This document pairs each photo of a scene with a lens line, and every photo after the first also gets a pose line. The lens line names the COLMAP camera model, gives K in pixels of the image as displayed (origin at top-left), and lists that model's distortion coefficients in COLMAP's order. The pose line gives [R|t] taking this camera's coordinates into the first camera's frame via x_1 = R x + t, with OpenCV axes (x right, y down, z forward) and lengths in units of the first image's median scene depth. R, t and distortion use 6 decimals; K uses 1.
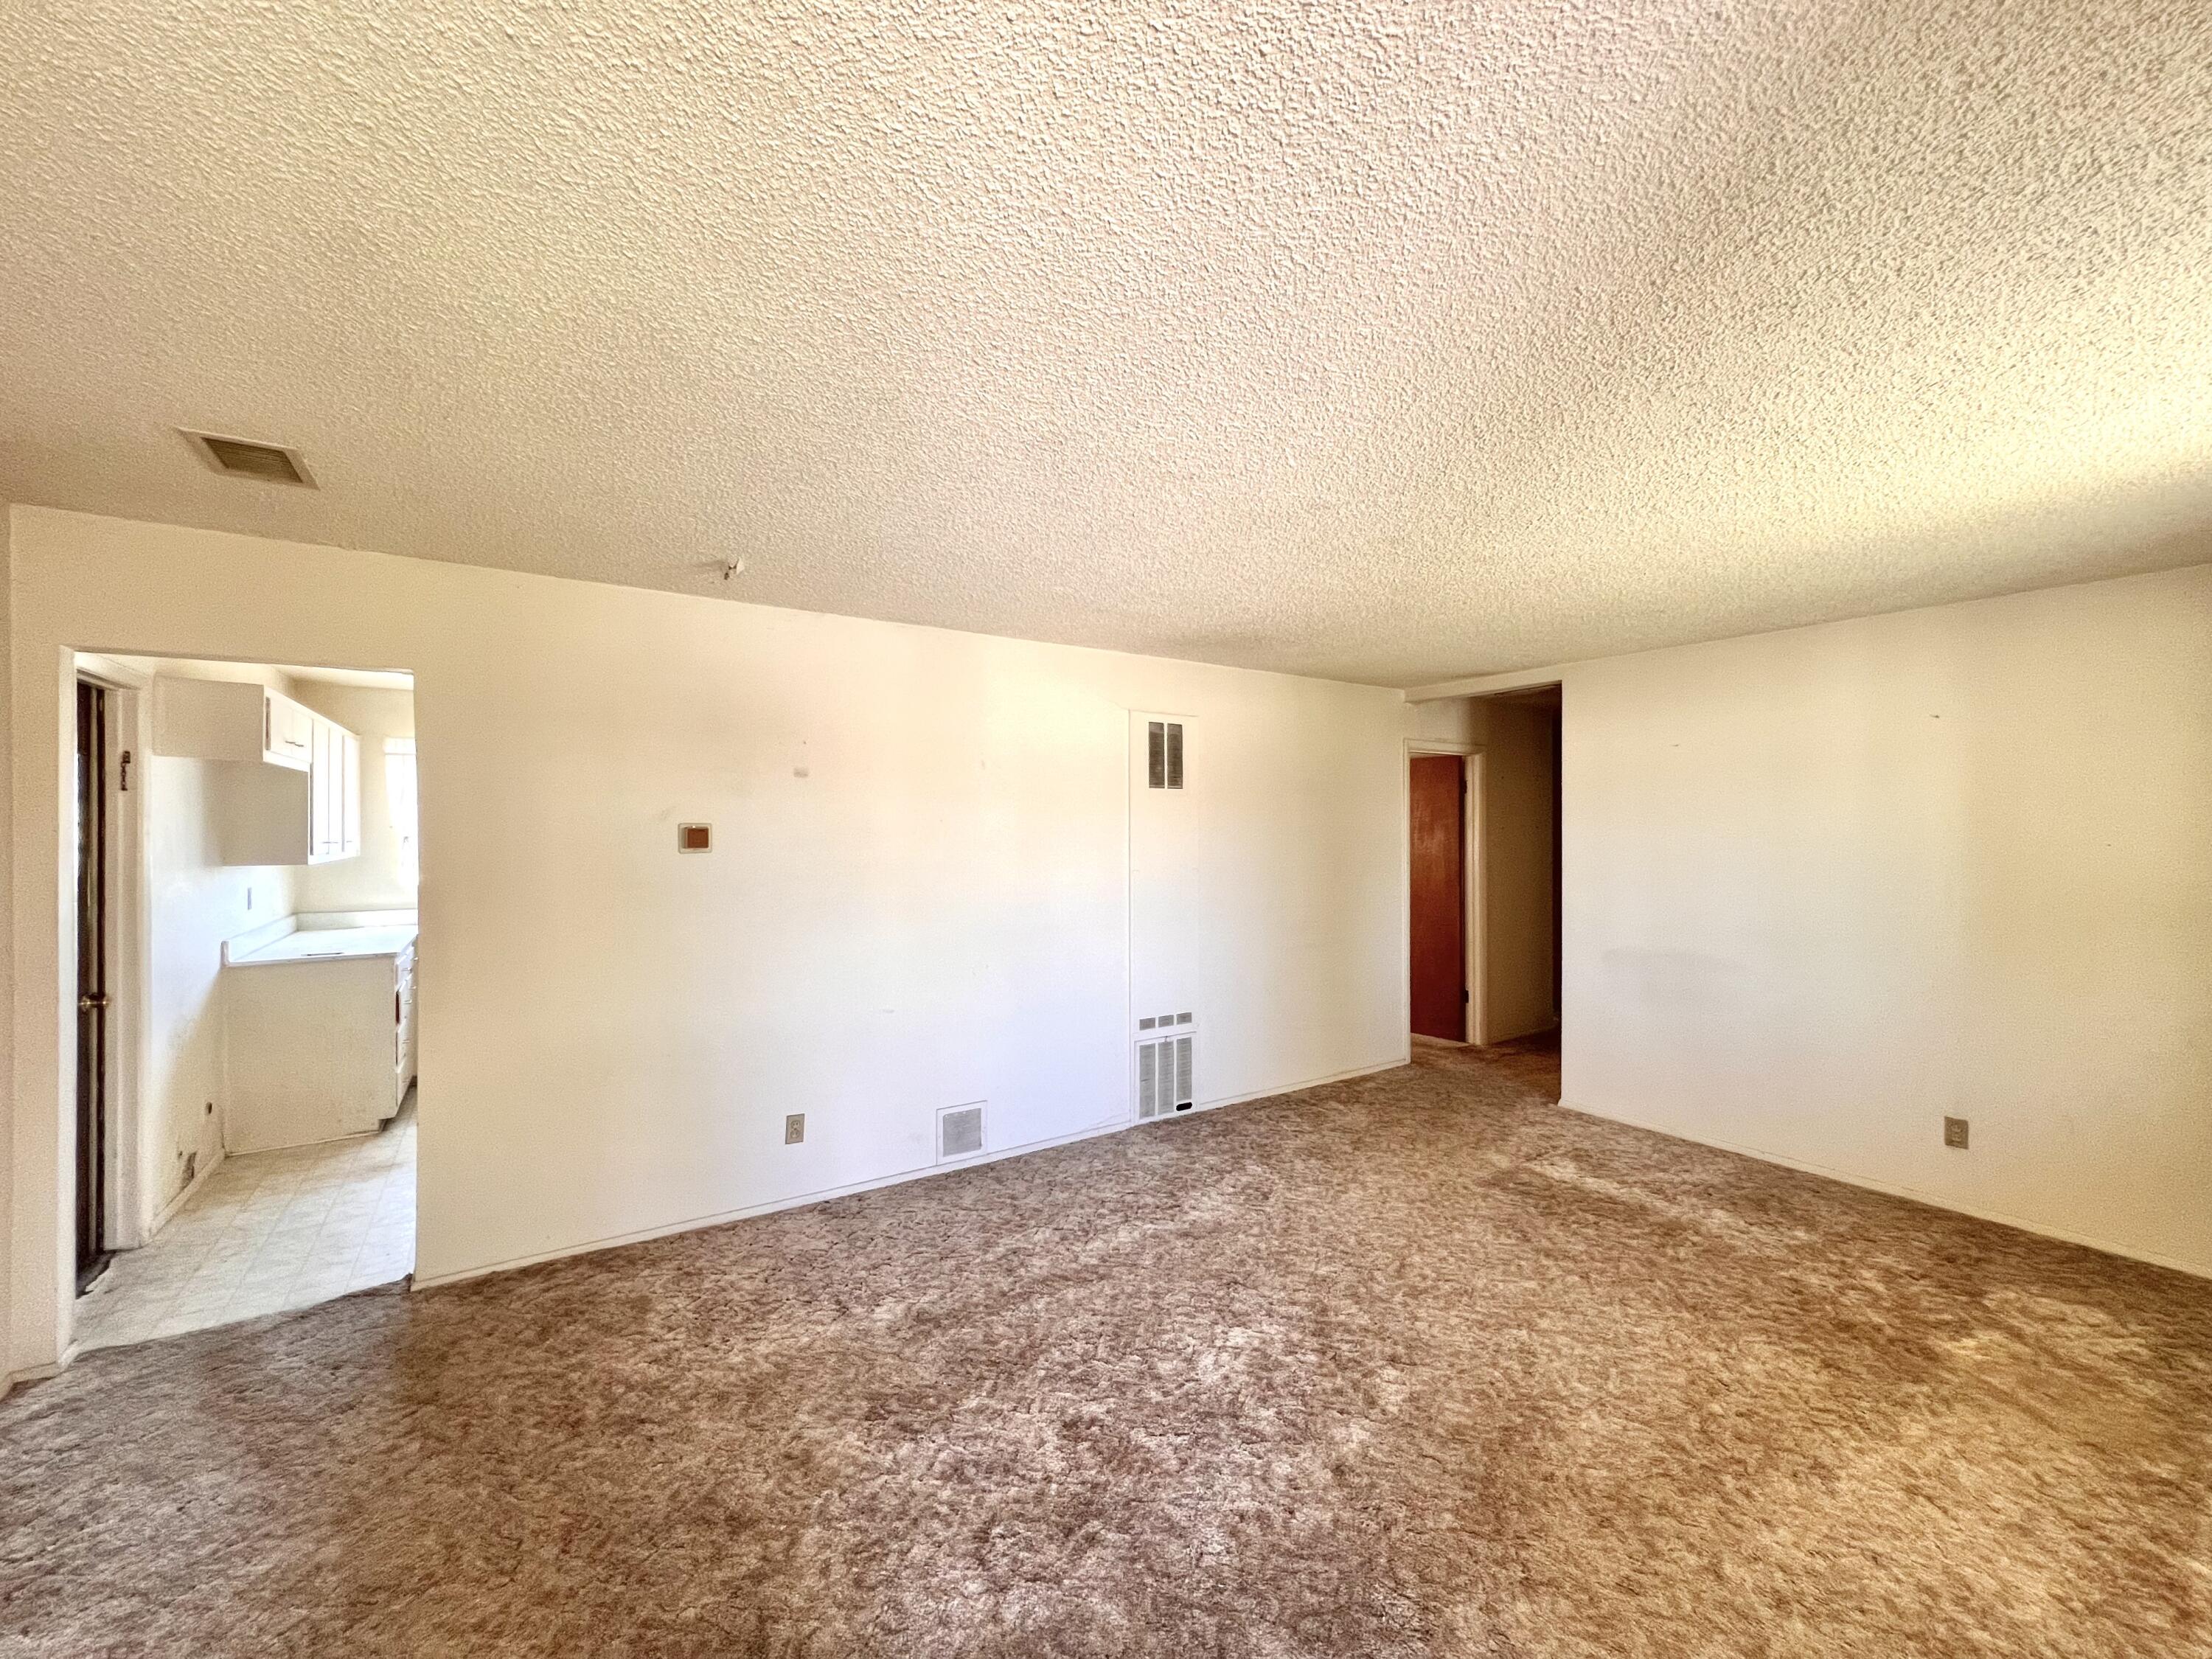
lens RADIAL K [[895.0, 0, 1108.6], [0, 895.0, 828.3], [0, 0, 1]] dist [-0.002689, -0.000316]
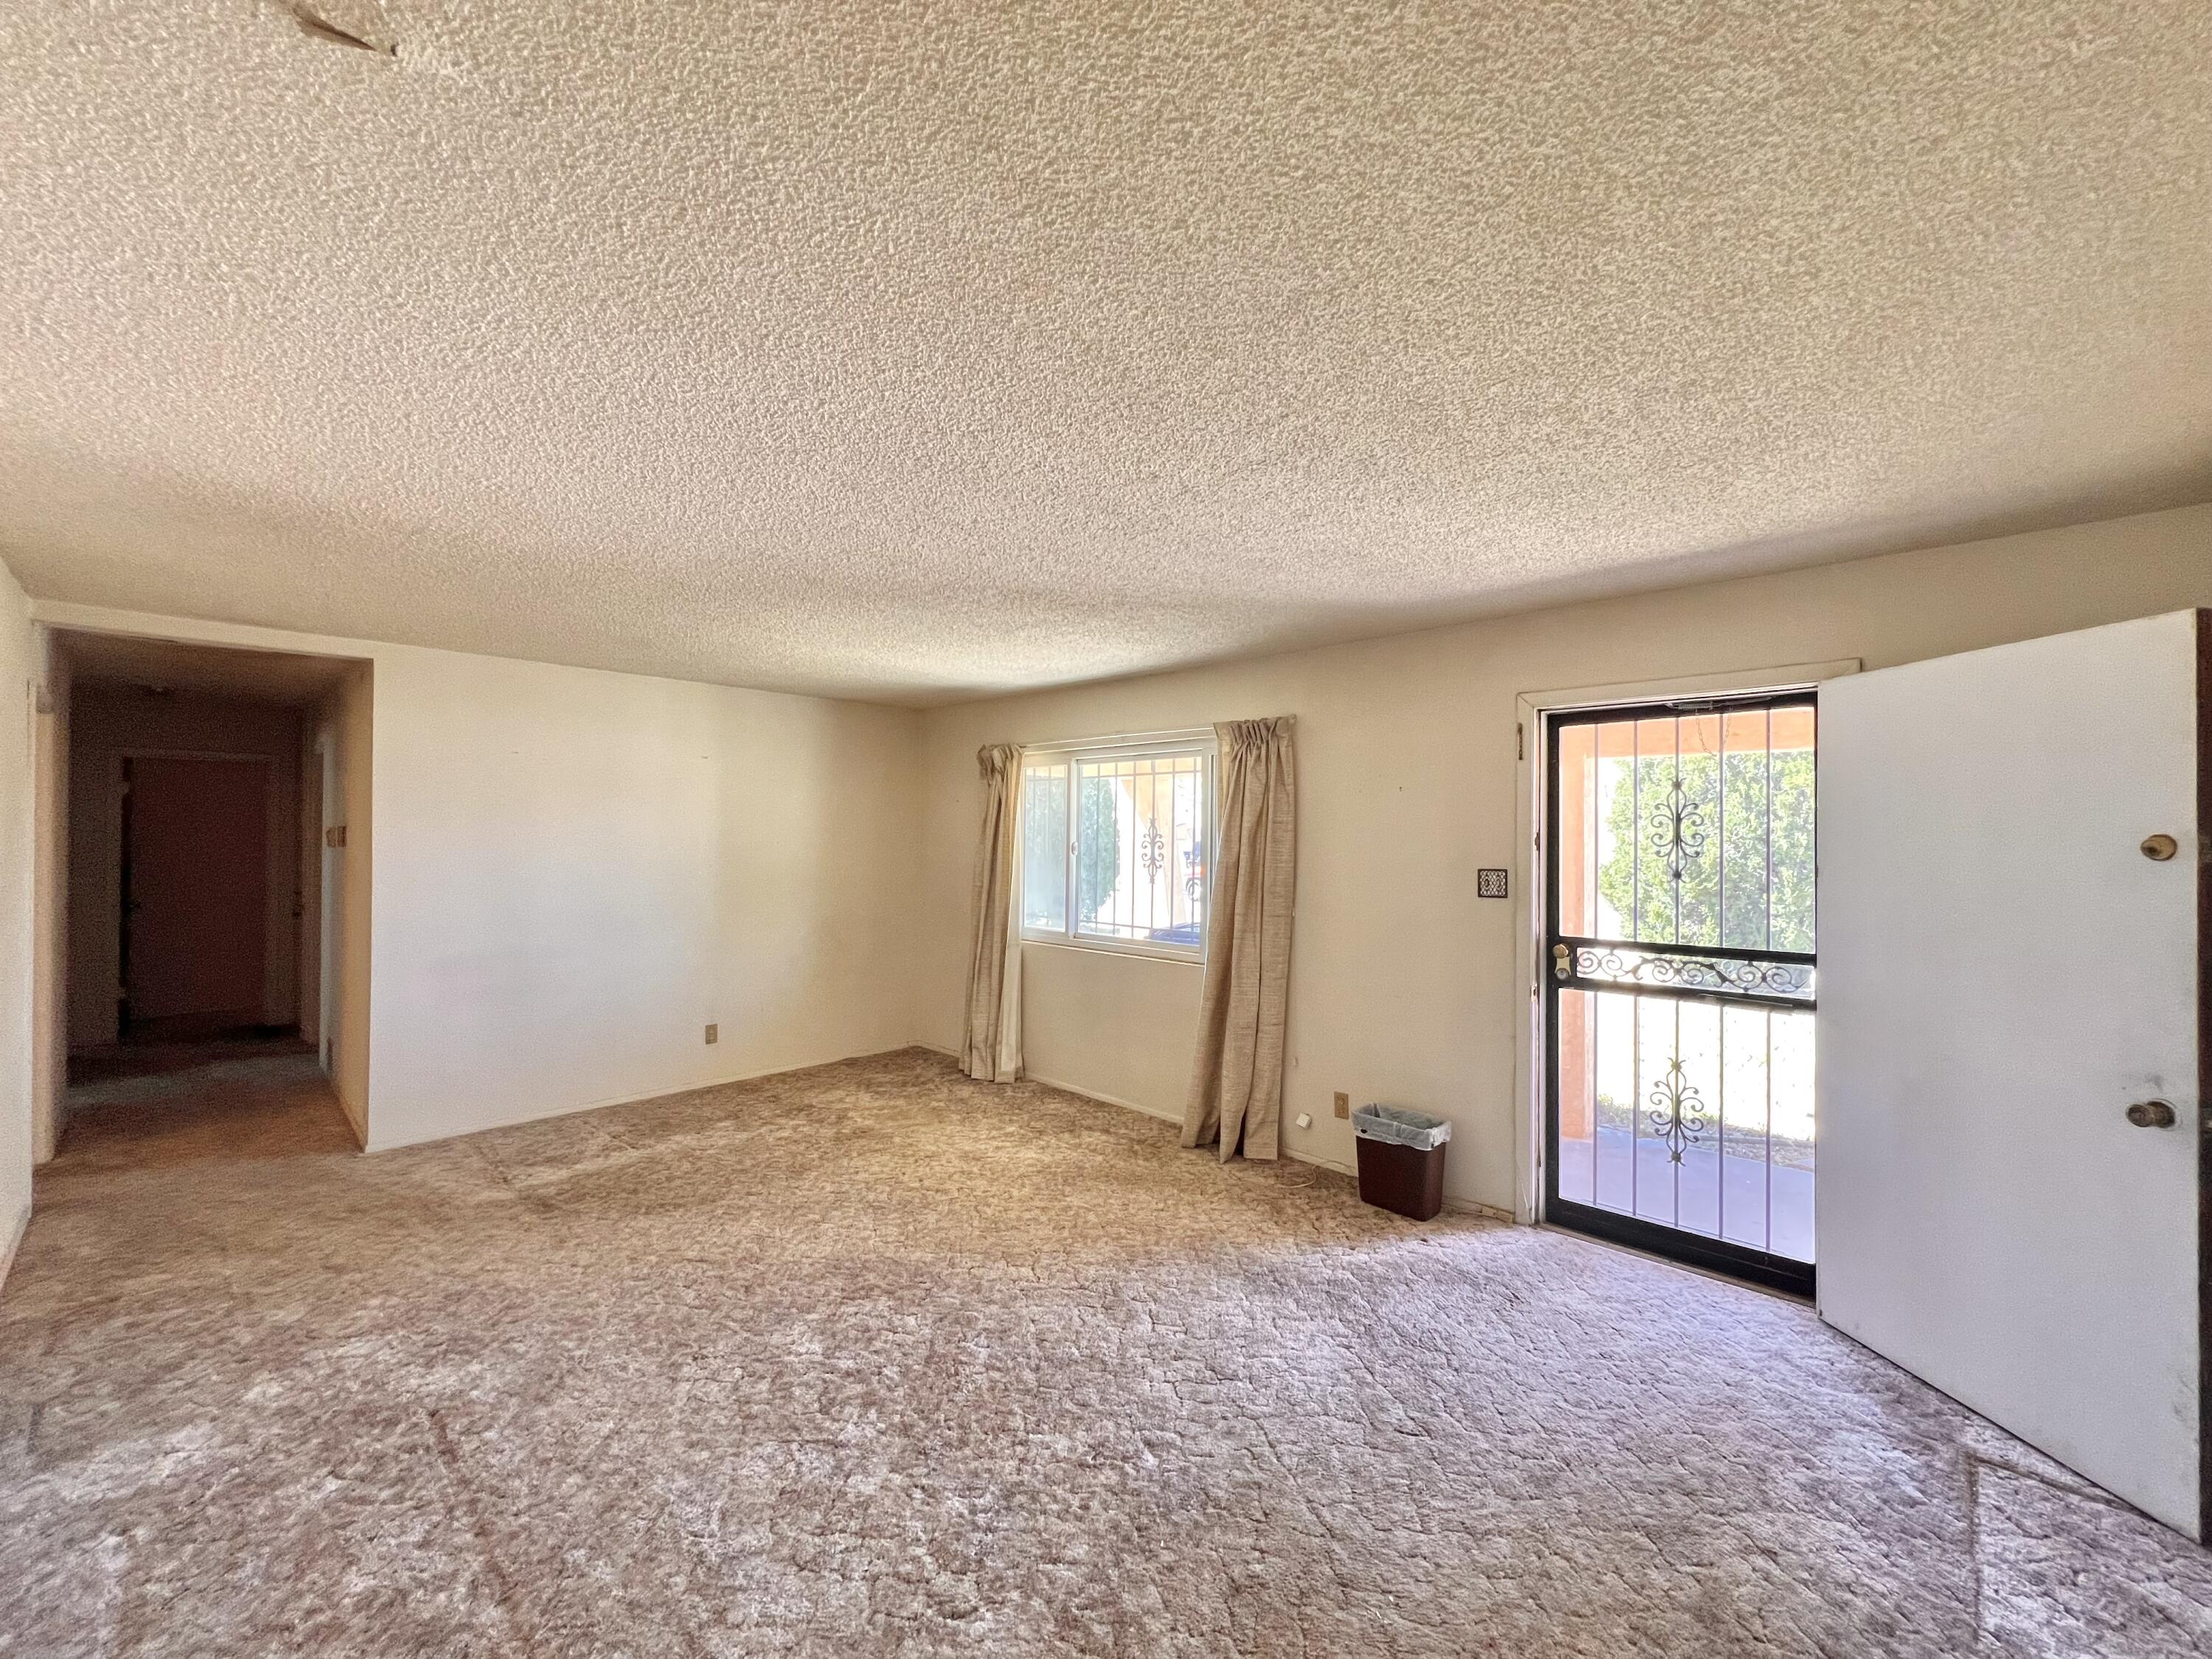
lens RADIAL K [[895.0, 0, 1114.5], [0, 895.0, 827.1], [0, 0, 1]] dist [-0.002689, -0.000316]
pose [[-0.233531, 0.009405, 0.972304, -0.681307], [-0.006632, 0.999915, -0.011265, 0.003547], [-0.972327, -0.009079, -0.233449, 0.690283]]
